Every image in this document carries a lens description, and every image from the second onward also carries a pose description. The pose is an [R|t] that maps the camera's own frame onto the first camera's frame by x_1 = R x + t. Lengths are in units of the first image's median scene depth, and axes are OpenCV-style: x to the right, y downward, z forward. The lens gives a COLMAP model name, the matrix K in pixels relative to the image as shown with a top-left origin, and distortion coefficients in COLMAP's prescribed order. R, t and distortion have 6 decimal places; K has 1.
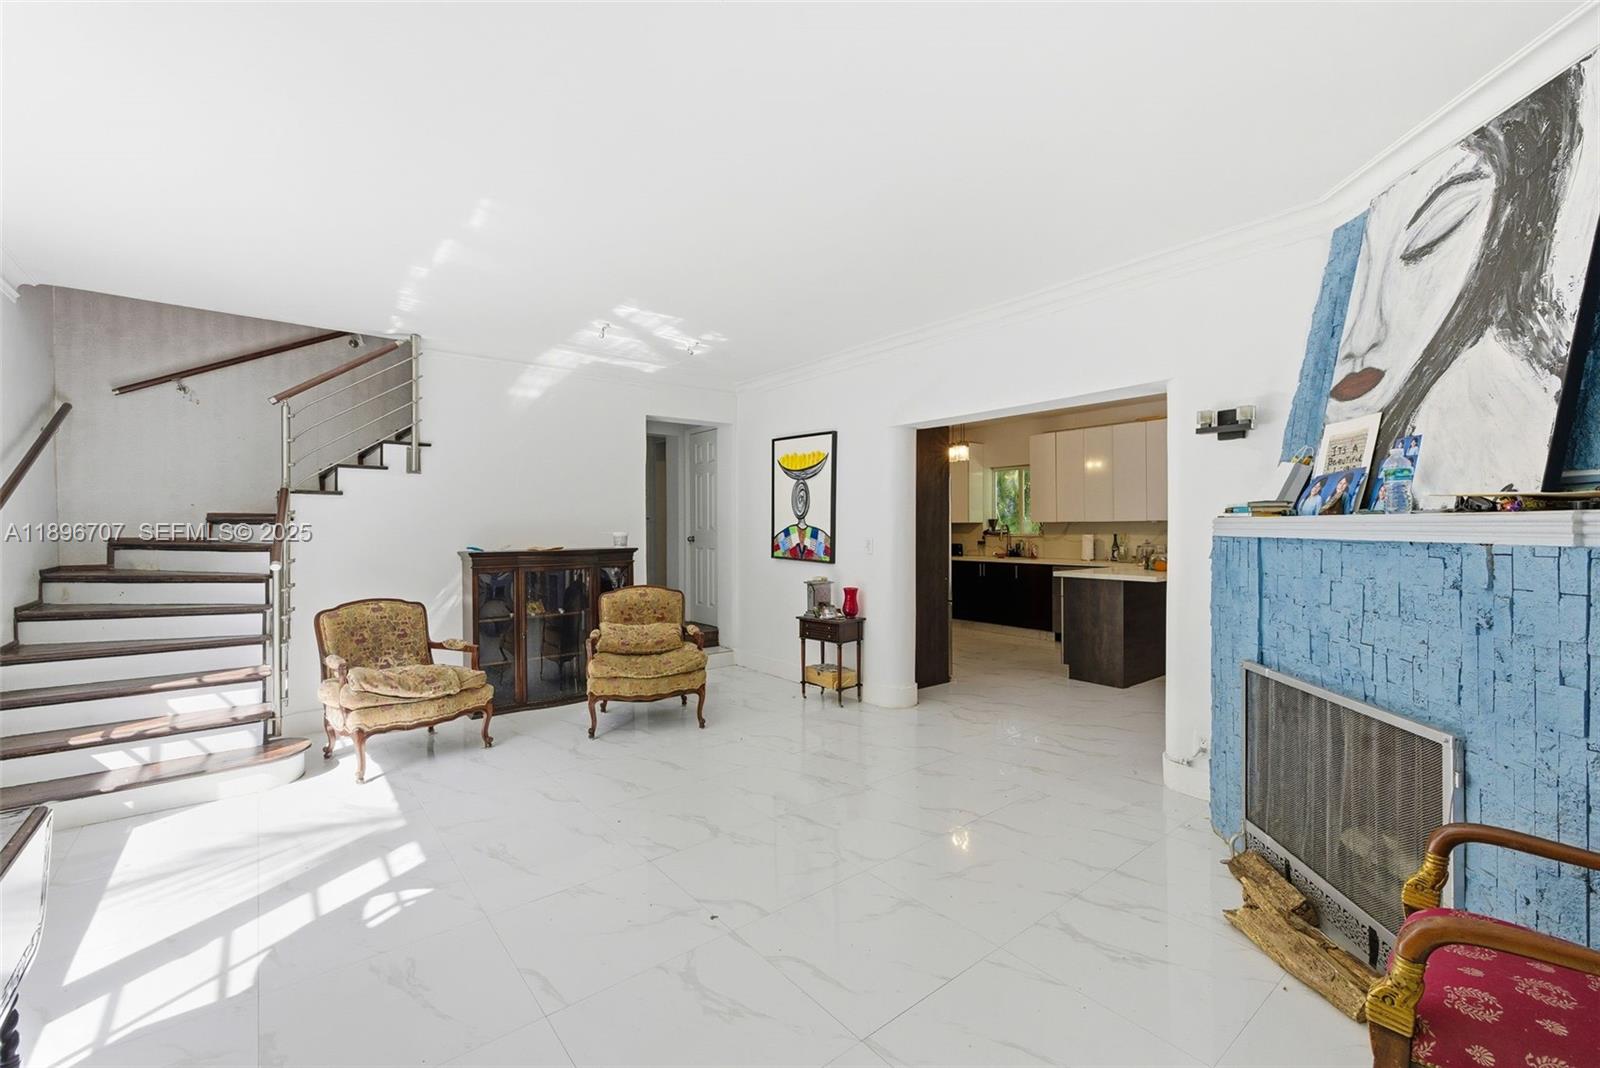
lens RADIAL K [[679.5, 0, 802.4], [0, 679.5, 528.4], [0, 0, 1]] dist [0.007214, -0.000332]
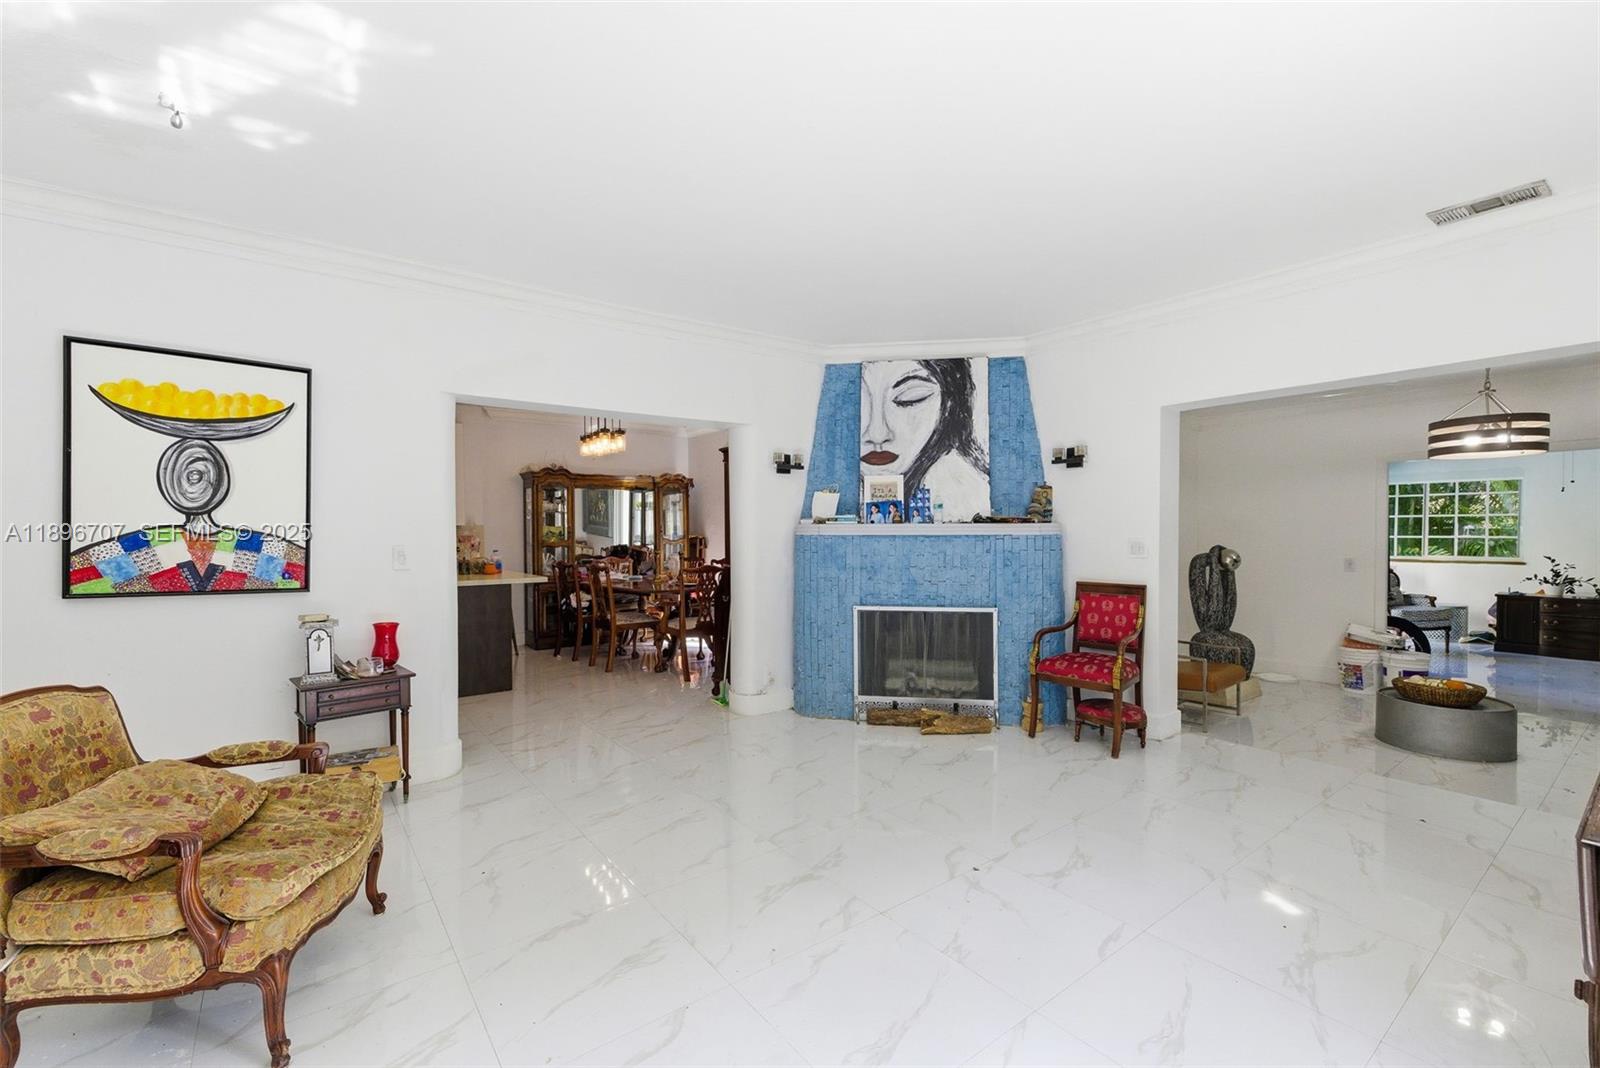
lens RADIAL K [[679.5, 0, 816.3], [0, 679.5, 540.8], [0, 0, 1]] dist [0.007214, -0.000332]
pose [[0.012136, -0.011506, 0.999860, -0.606010], [0.006792, 0.999912, 0.011424, 0.004029], [-0.999903, 0.006652, 0.012213, 0.599475]]
